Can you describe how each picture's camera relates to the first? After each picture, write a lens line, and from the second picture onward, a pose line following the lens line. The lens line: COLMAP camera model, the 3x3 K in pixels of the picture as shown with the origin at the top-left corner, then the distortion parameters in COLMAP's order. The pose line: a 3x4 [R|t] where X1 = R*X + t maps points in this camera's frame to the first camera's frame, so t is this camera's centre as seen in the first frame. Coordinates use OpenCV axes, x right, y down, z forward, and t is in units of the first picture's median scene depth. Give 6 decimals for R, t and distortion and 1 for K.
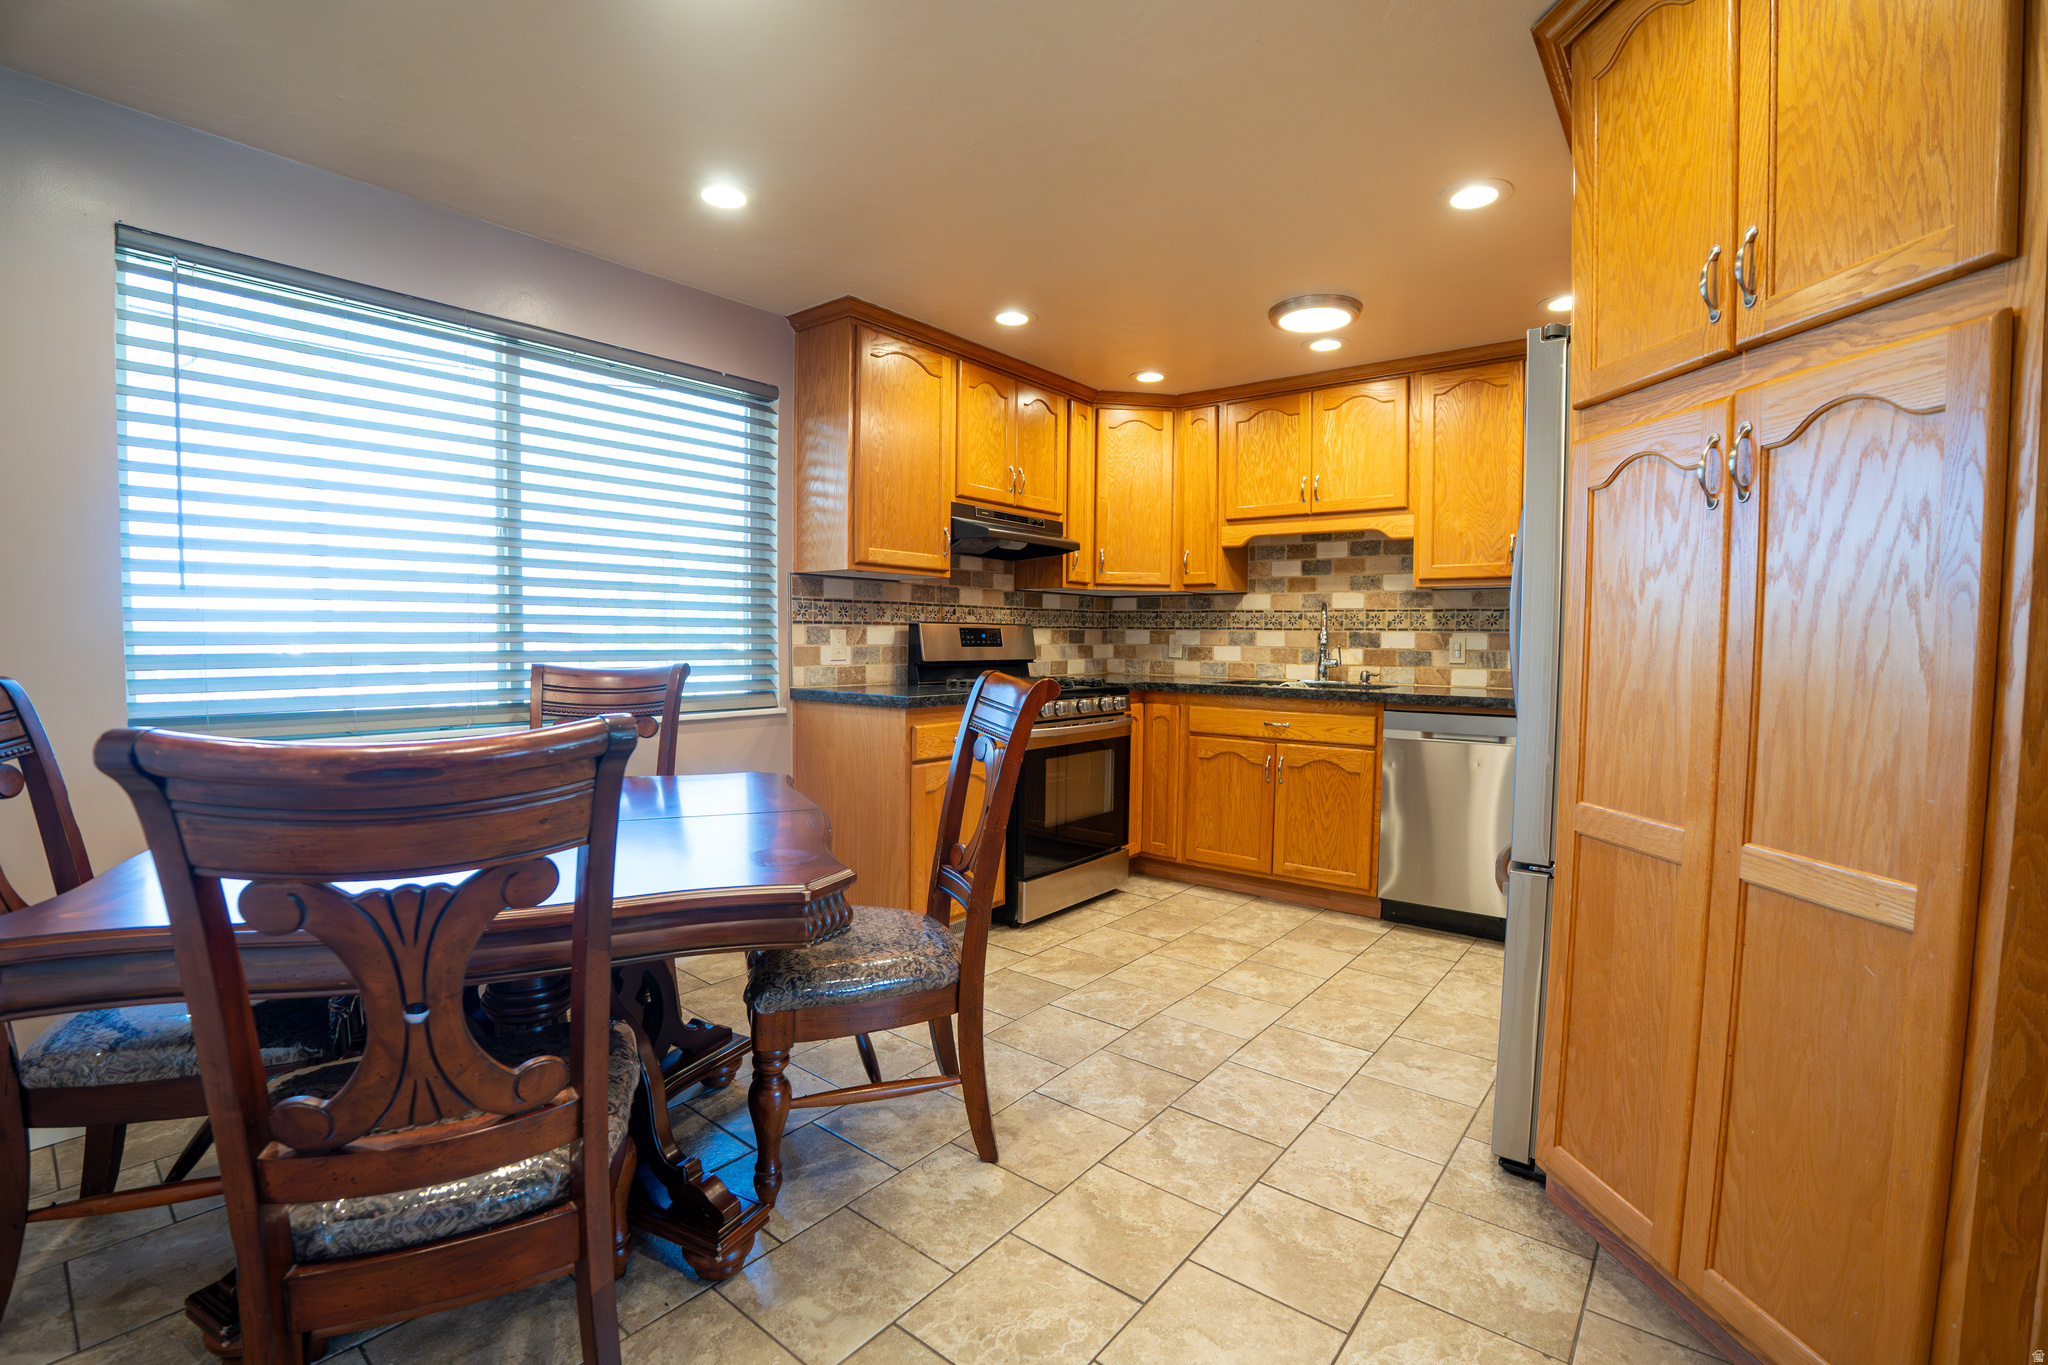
lens RADIAL K [[902.0, 0, 1024.6], [0, 902.0, 685.4], [0, 0, 1]] dist [-0.070046, 0.014321]
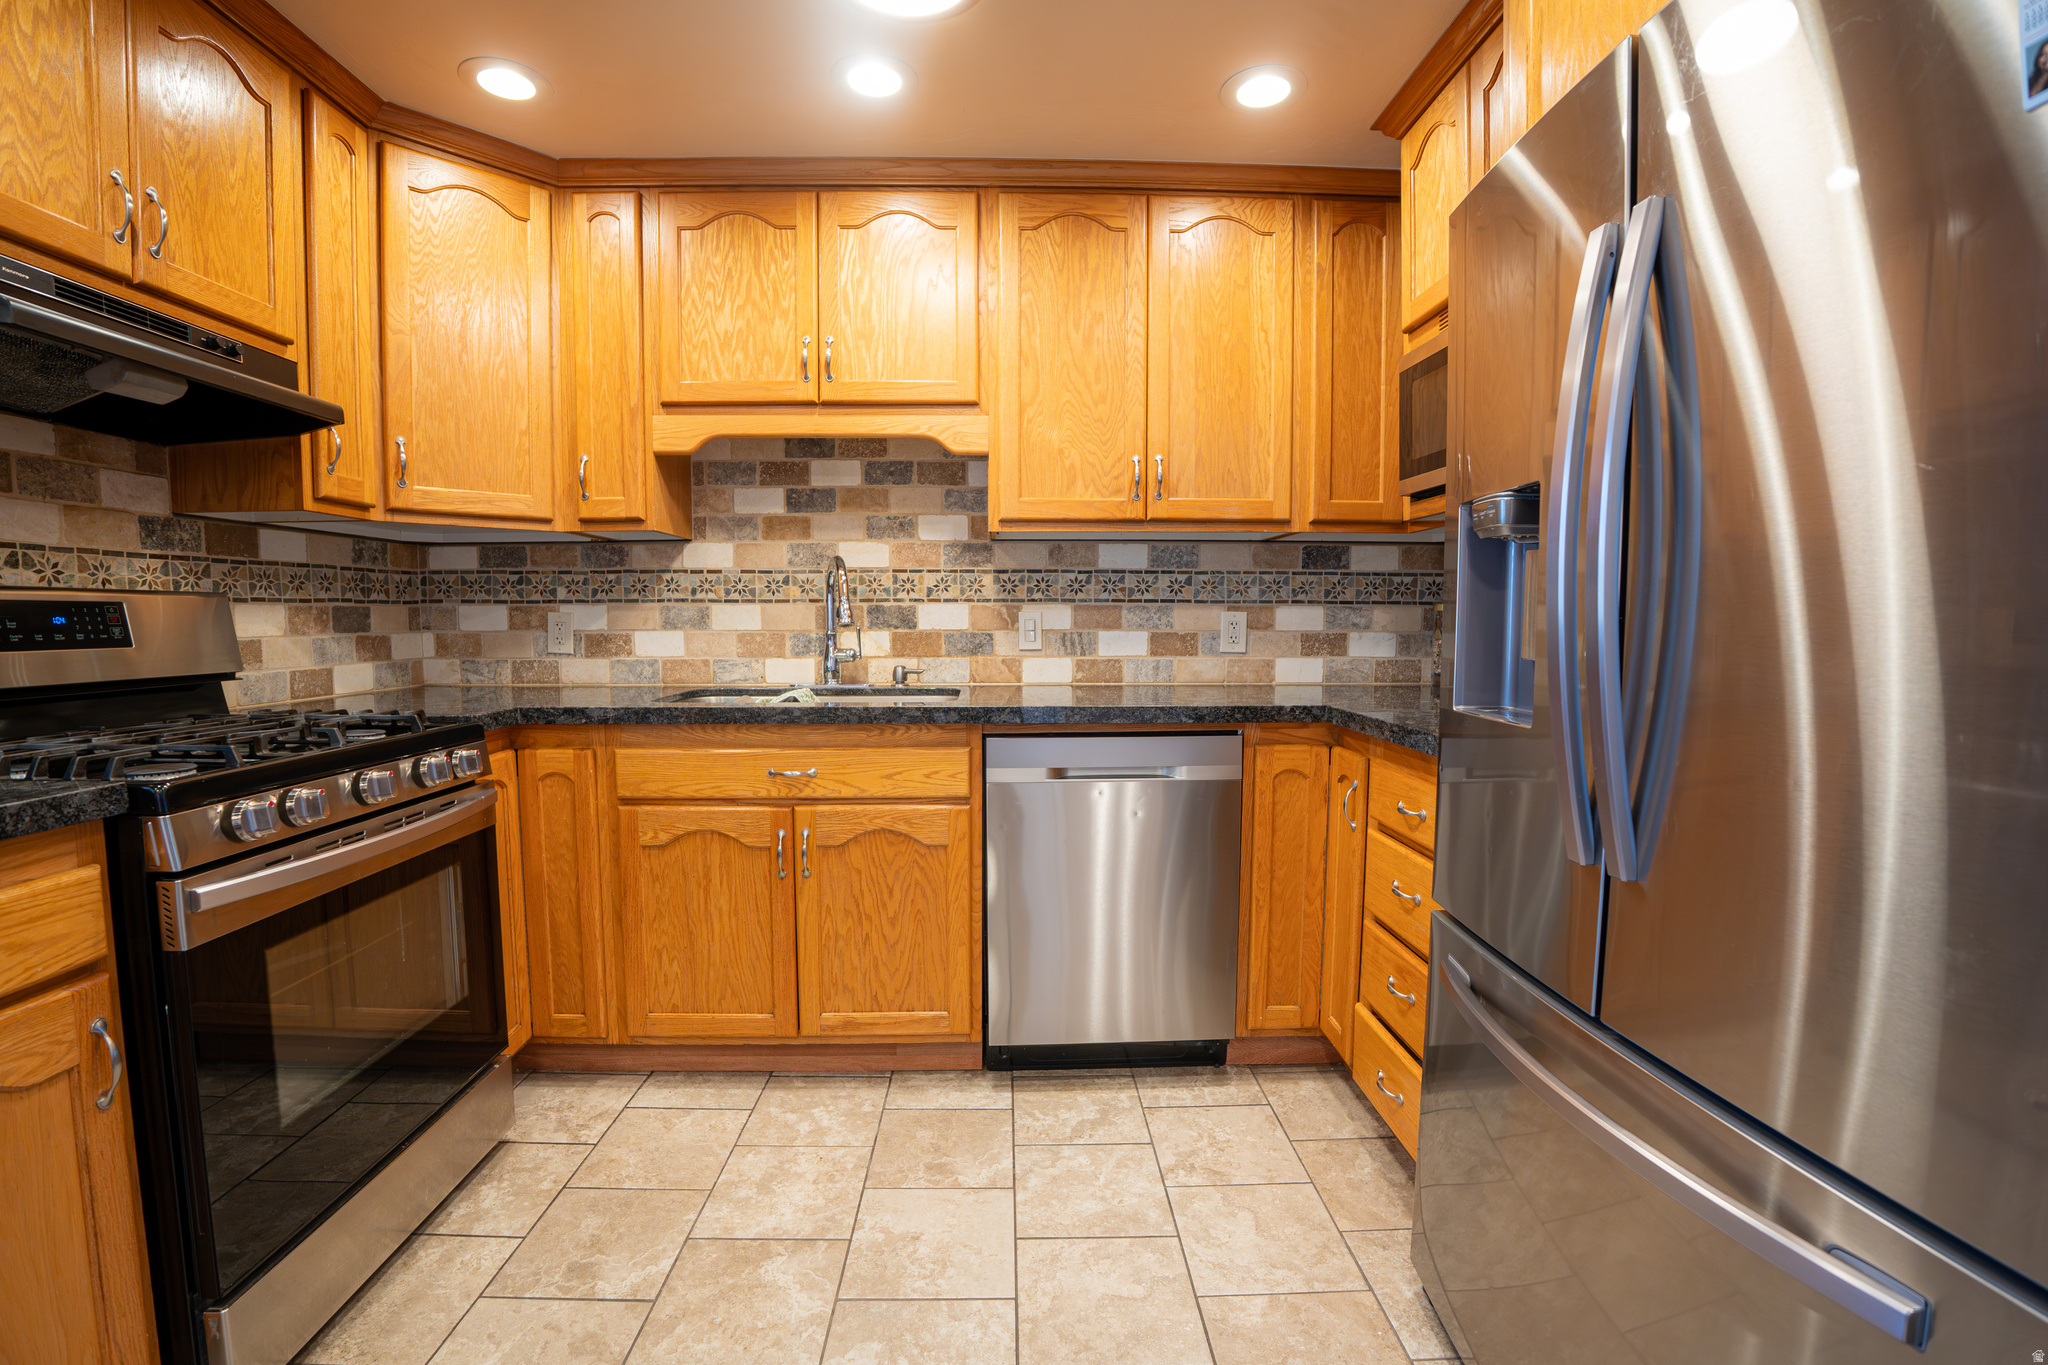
lens RADIAL K [[902.0, 0, 1024.6], [0, 902.0, 685.4], [0, 0, 1]] dist [-0.070046, 0.014321]
pose [[0.762734, -0.058182, 0.644090, 0.035437], [0.042227, 0.998300, 0.040174, -0.024408], [-0.645332, -0.003445, 0.763894, 0.455322]]
